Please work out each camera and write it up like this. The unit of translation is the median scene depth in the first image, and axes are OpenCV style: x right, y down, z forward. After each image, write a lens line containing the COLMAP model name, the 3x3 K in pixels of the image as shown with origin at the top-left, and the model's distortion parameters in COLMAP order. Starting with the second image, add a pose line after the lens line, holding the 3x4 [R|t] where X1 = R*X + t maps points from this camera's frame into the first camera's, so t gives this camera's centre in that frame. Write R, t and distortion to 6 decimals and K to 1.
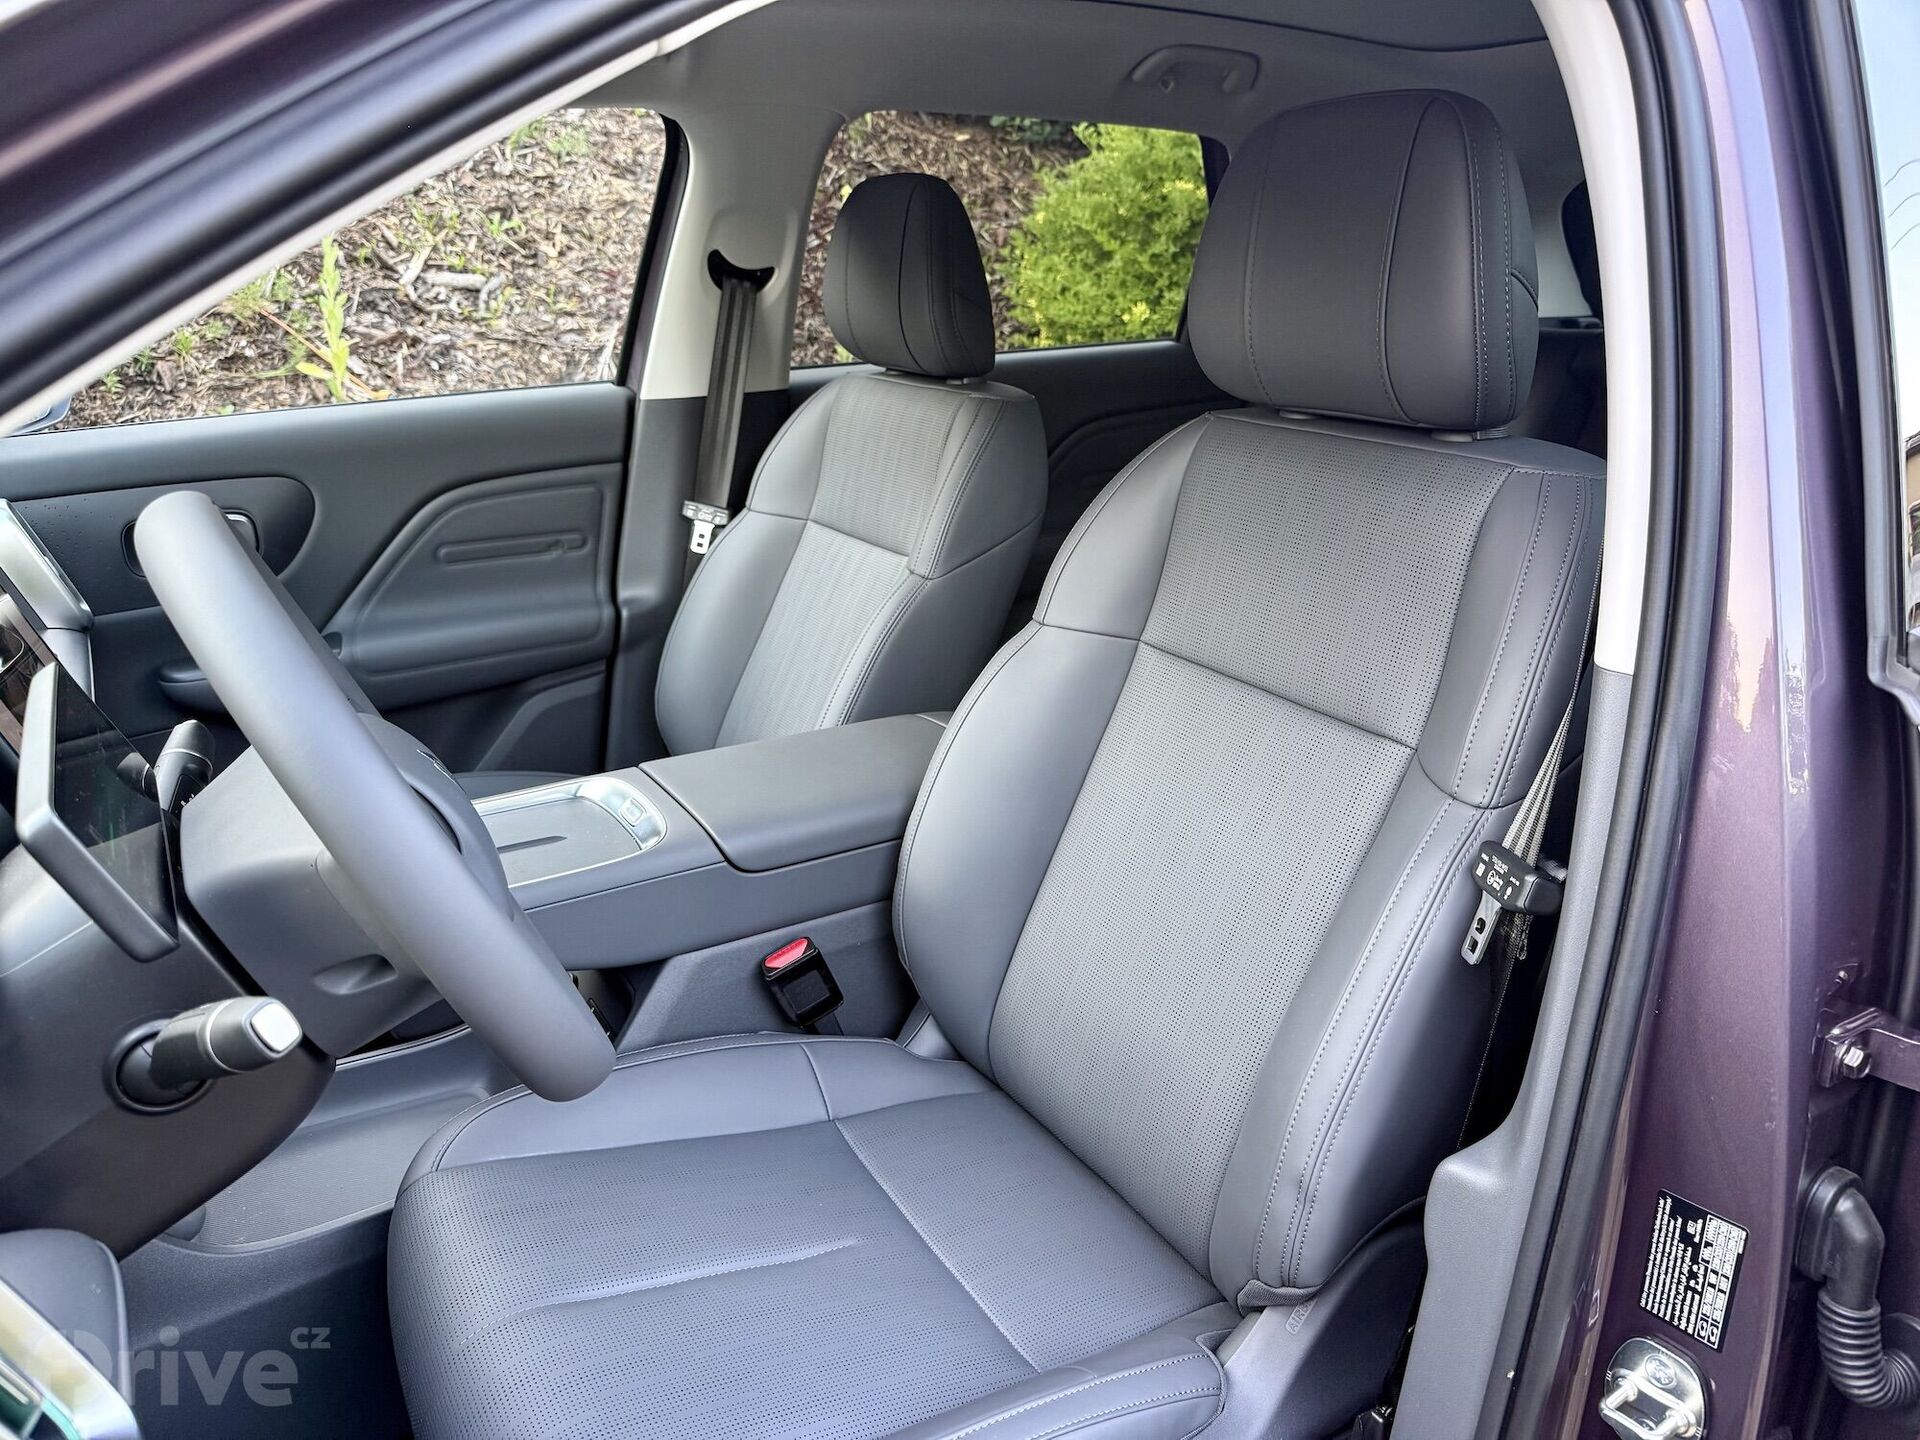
lens RADIAL K [[1354.5, 0, 963.8], [0, 1354.5, 733.8], [0, 0, 1]] dist [0.009308, -0.051174]
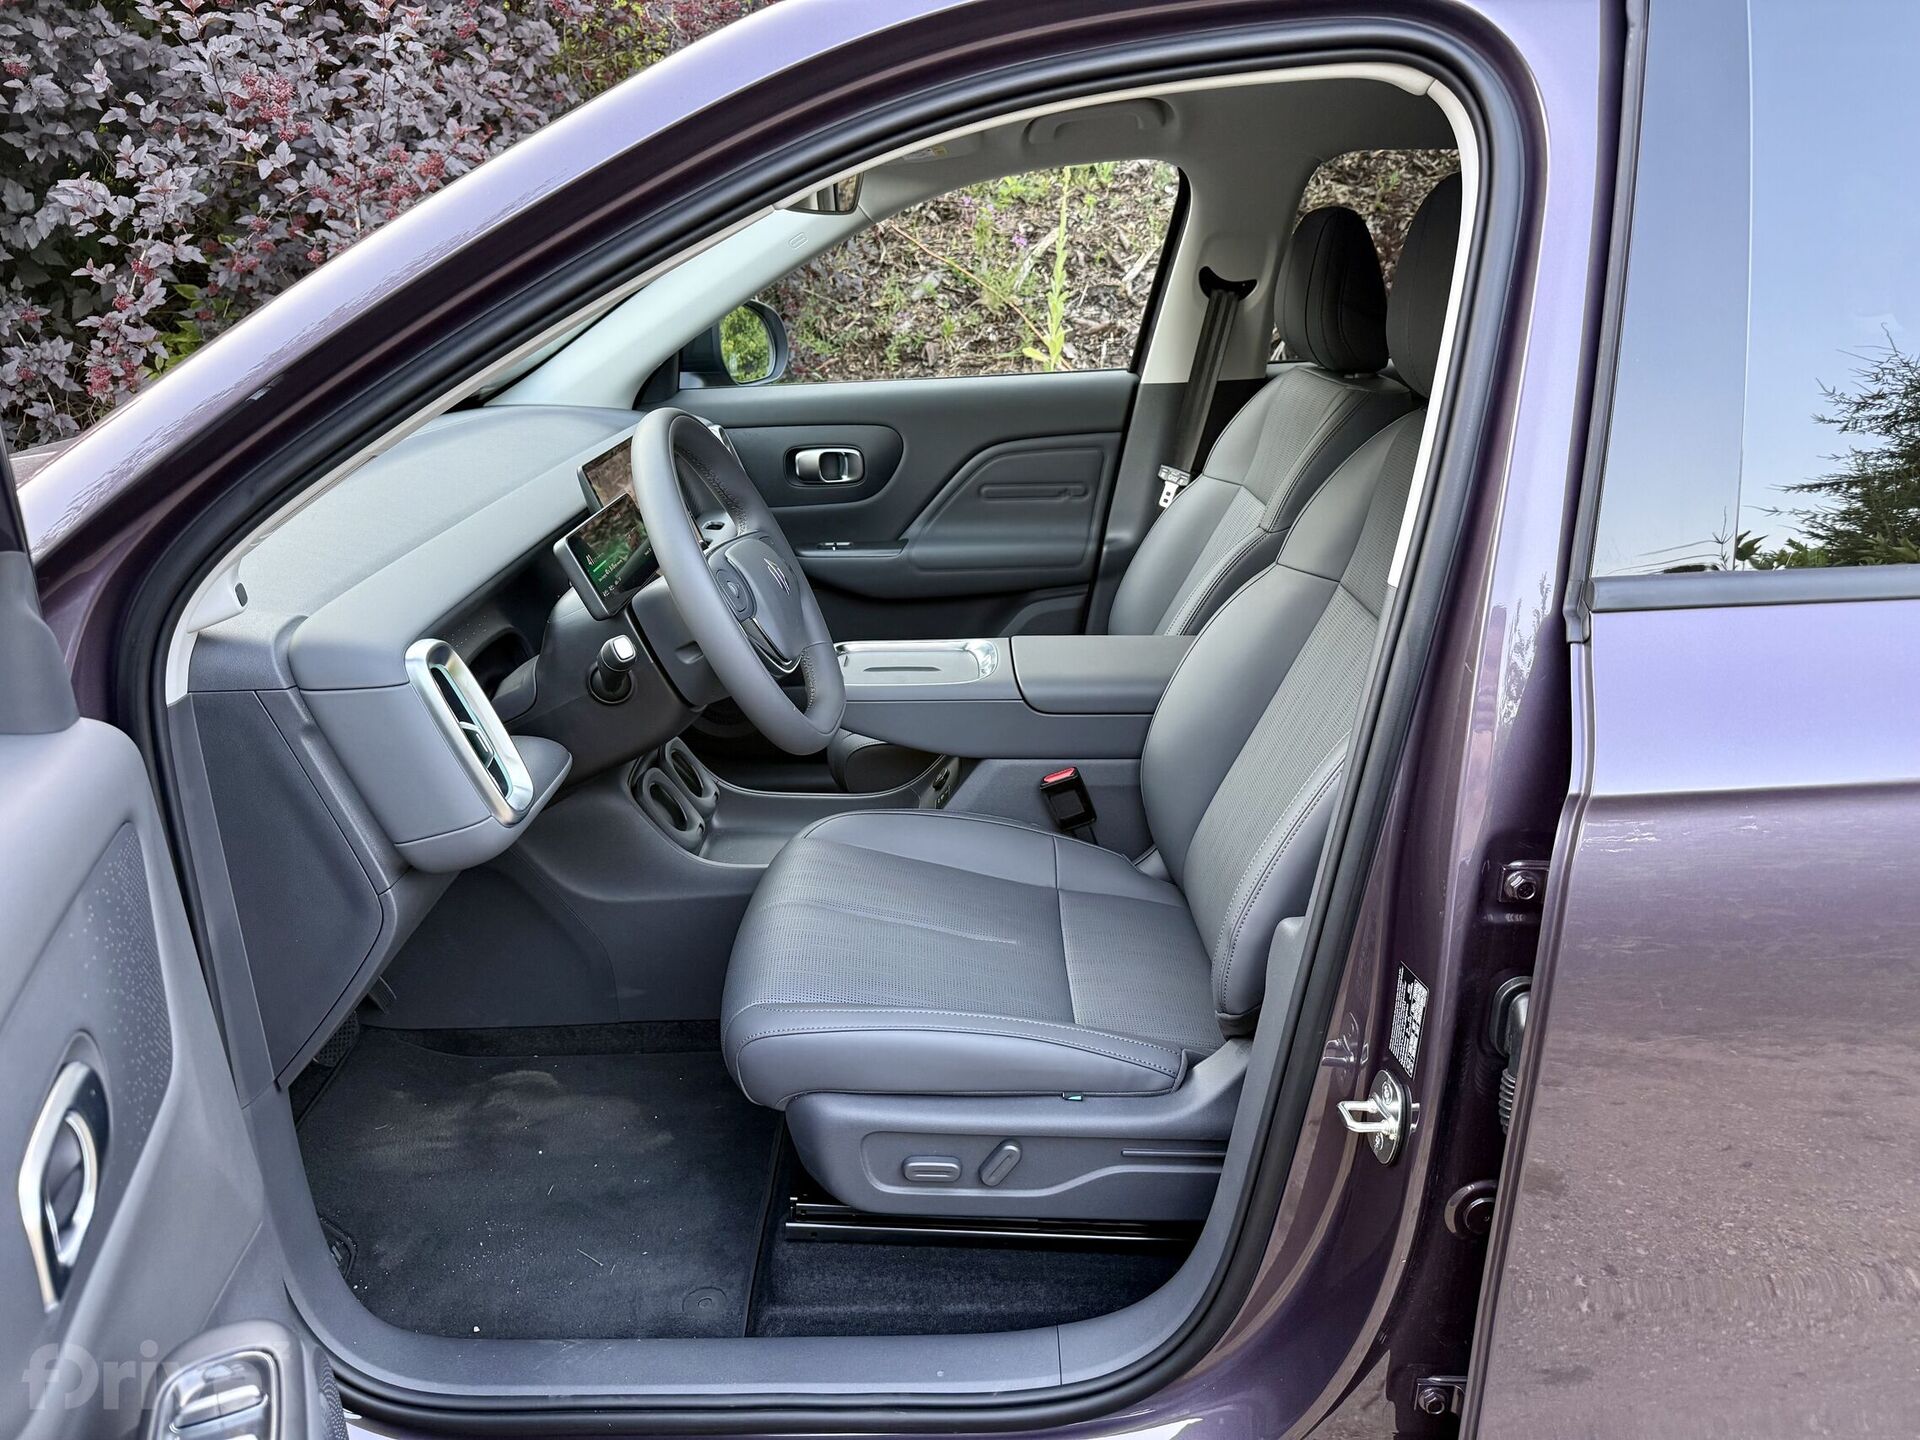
lens RADIAL K [[1353.2, 0, 960.0], [0, 1353.2, 720.0], [0, 0, 1]] dist [0.132014, -0.322784]
pose [[0.848321, 0.164390, -0.503317, 0.314820], [-0.167467, 0.985087, 0.039484, 0.044179], [0.502301, 0.050794, 0.863199, -0.183118]]
